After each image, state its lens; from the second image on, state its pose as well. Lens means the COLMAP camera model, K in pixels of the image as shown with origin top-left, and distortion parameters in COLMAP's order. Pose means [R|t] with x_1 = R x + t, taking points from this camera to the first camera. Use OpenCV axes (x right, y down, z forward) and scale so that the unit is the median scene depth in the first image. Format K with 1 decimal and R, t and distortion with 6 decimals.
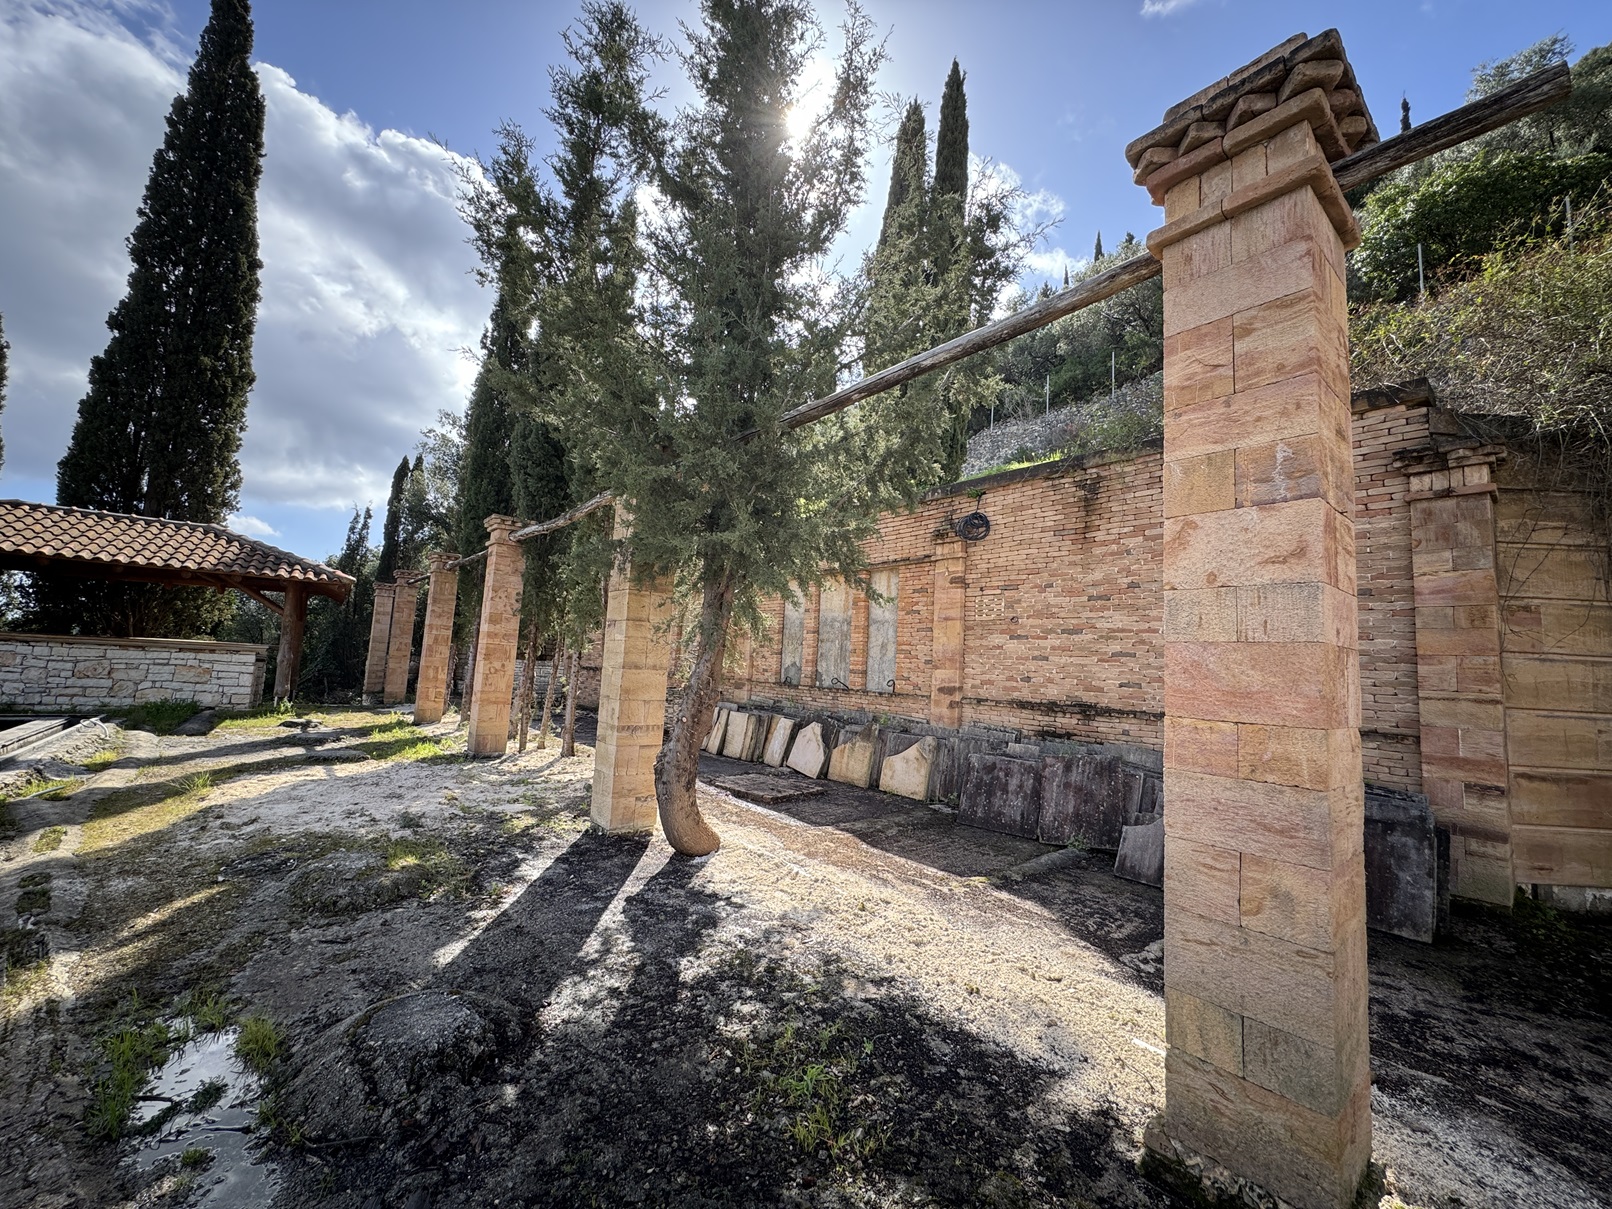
lens RADIAL K [[643.4, 0, 806.9], [0, 643.4, 601.0], [0, 0, 1]] dist [-0.001348, 0.000221]
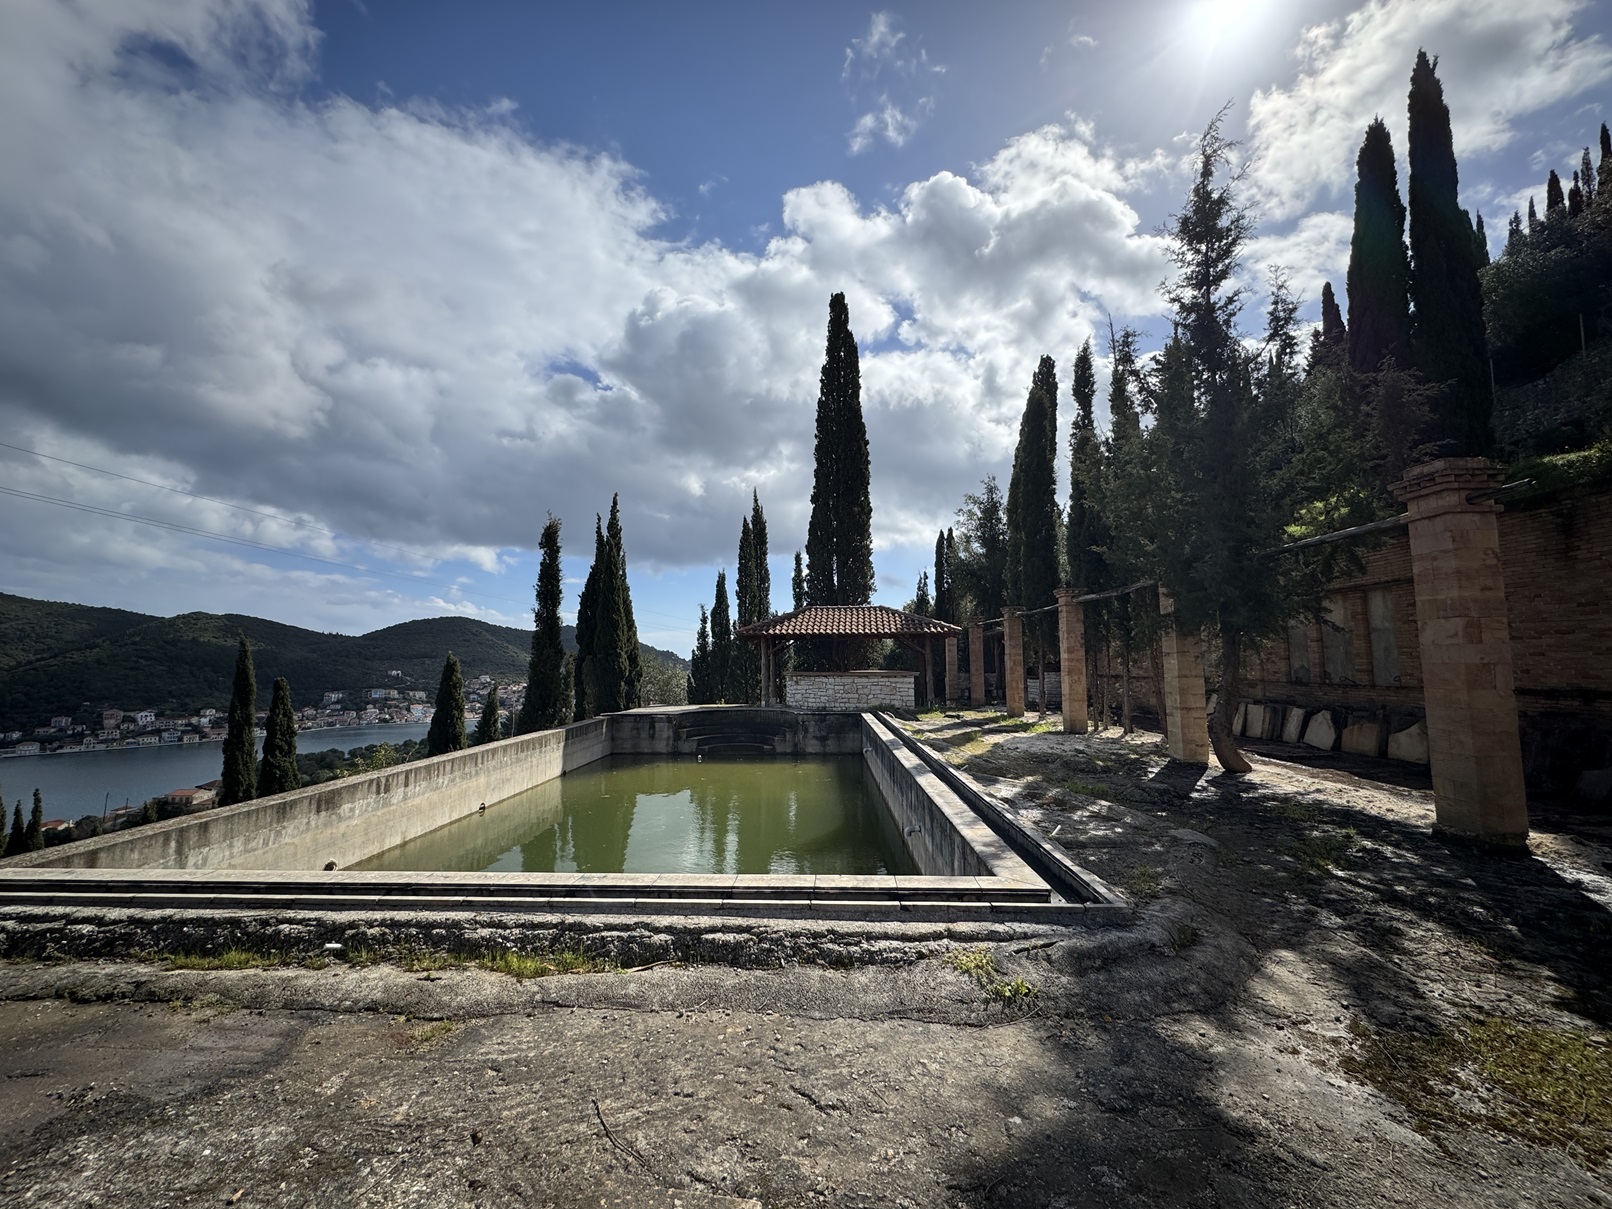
lens RADIAL K [[643.4, 0, 806.9], [0, 643.4, 601.0], [0, 0, 1]] dist [-0.001348, 0.000221]
pose [[0.758781, -0.119587, -0.640274, 0.088894], [0.112463, 0.992291, -0.052056, -0.100352], [0.641564, -0.032508, 0.766381, -0.800267]]
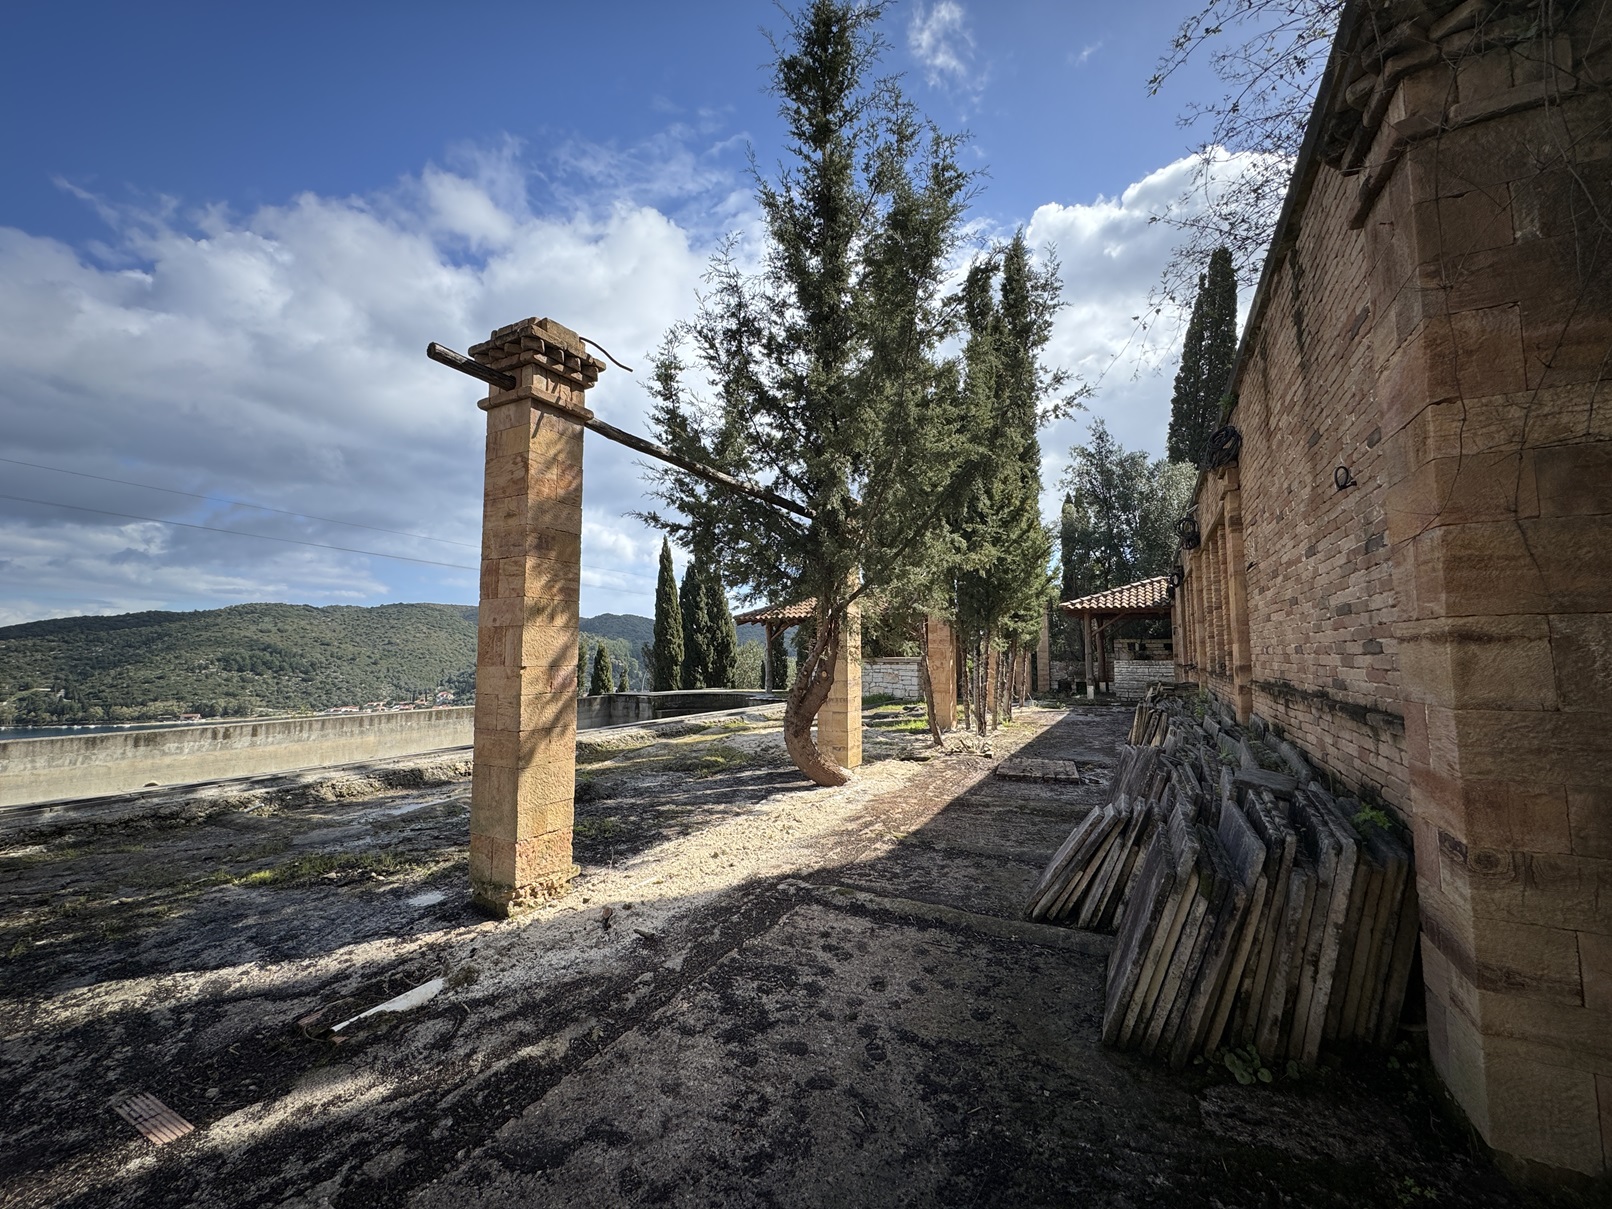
lens RADIAL K [[643.4, 0, 806.9], [0, 643.4, 601.0], [0, 0, 1]] dist [-0.001348, 0.000221]
pose [[0.384805, -0.130492, -0.913727, 0.729915], [0.117422, 0.988833, -0.091767, 0.069728], [0.915498, -0.071979, 0.395831, 0.260975]]
